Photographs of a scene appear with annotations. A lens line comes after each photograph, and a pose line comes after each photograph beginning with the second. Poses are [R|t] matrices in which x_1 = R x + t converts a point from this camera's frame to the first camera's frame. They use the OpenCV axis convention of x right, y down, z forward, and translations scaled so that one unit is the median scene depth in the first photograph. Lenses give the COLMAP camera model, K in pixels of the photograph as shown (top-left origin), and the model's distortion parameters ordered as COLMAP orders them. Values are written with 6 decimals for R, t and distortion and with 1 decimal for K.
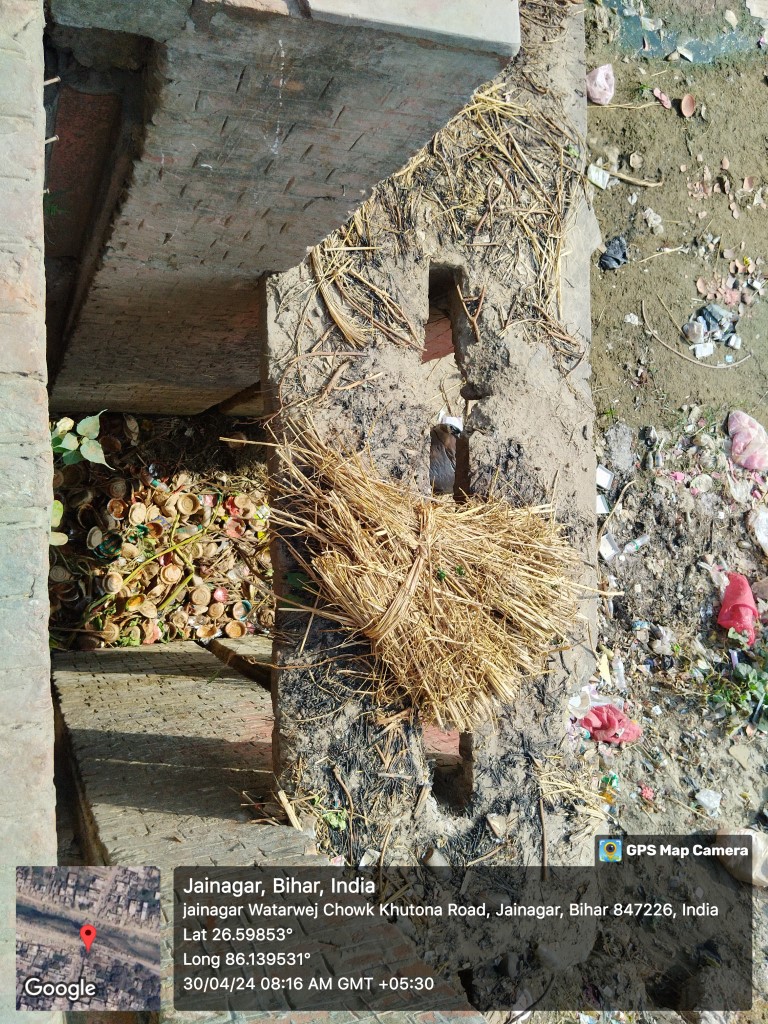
lens RADIAL K [[863.9, 0, 386.5], [0, 863.9, 520.0], [0, 0, 1]] dist [0.072211, -0.157103]
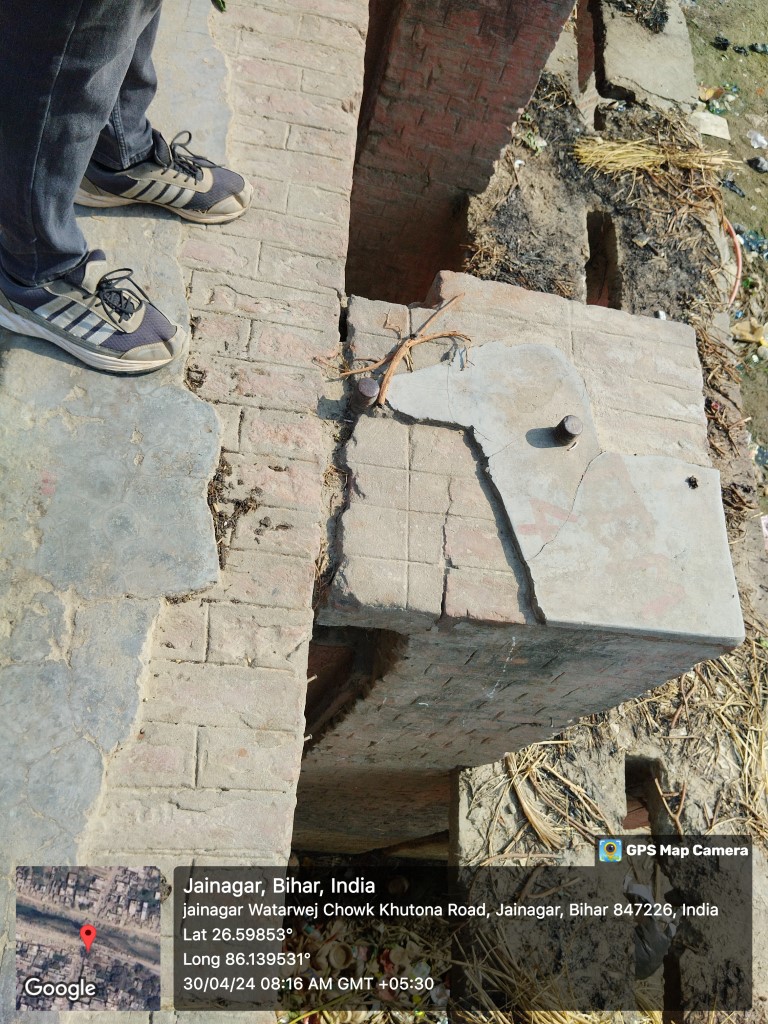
lens RADIAL K [[863.9, 0, 383.7], [0, 863.9, 509.4], [0, 0, 1]] dist [0.072211, -0.157103]
pose [[0.984478, -0.005387, -0.175426, -0.045083], [-0.072186, 0.898646, -0.432696, -0.105546], [0.159977, 0.438642, 0.884308, -0.027105]]
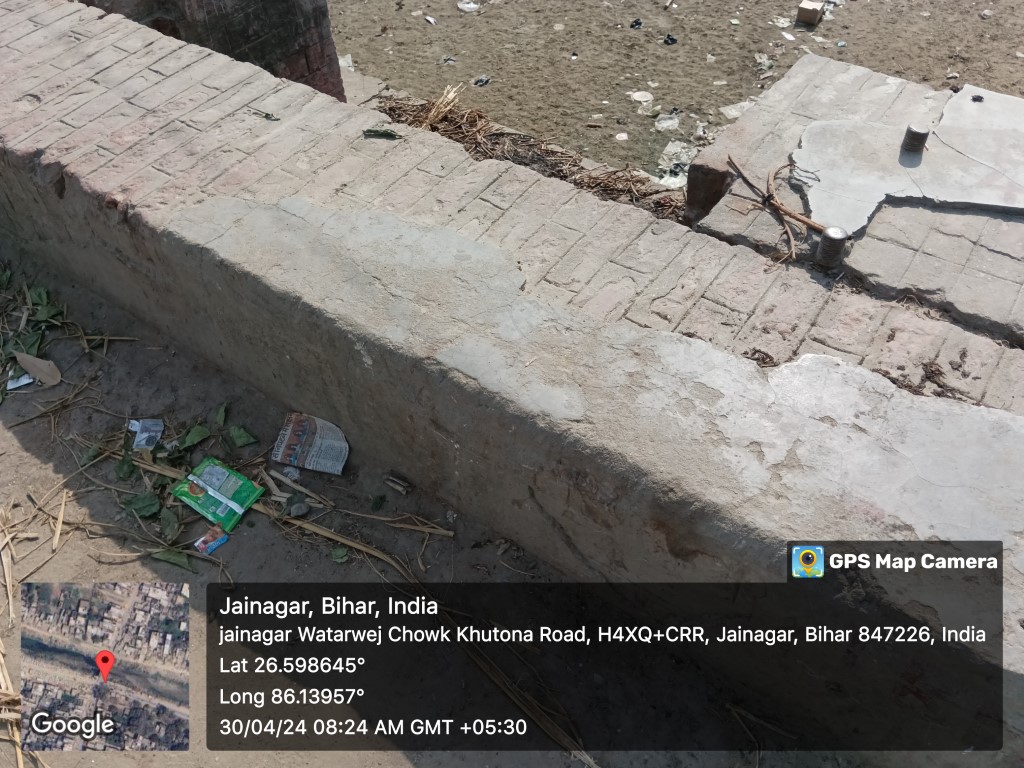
lens RADIAL K [[840.5, 0, 508.1], [0, 840.5, 386.8], [0, 0, 1]] dist [0.066537, -0.130460]
pose [[0.544519, -0.820536, 0.173838, -0.422230], [0.788610, 0.430266, -0.439279, -0.294234], [0.285648, 0.376286, 0.881371, -0.064956]]
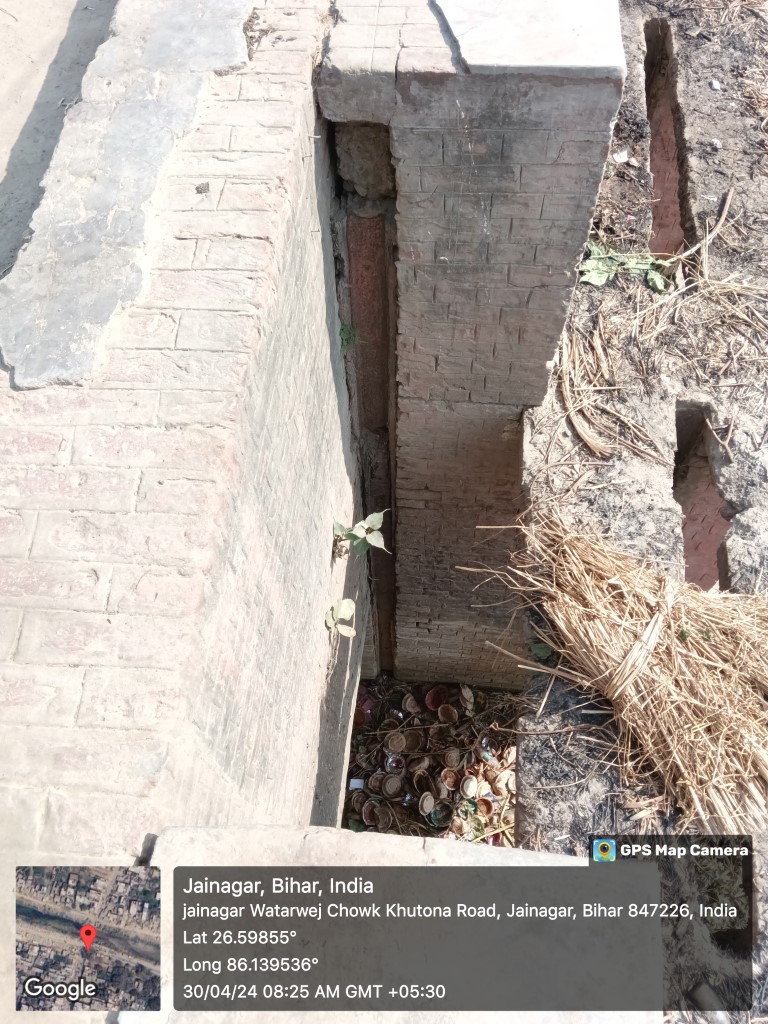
lens RADIAL K [[840.5, 0, 380.3], [0, 840.5, 522.7], [0, 0, 1]] dist [0.066537, -0.130460]
pose [[0.900564, -0.093589, -0.424529, 0.159958], [-0.122577, 0.882261, -0.454523, 0.400671], [0.417083, 0.461365, 0.783061, 0.054088]]
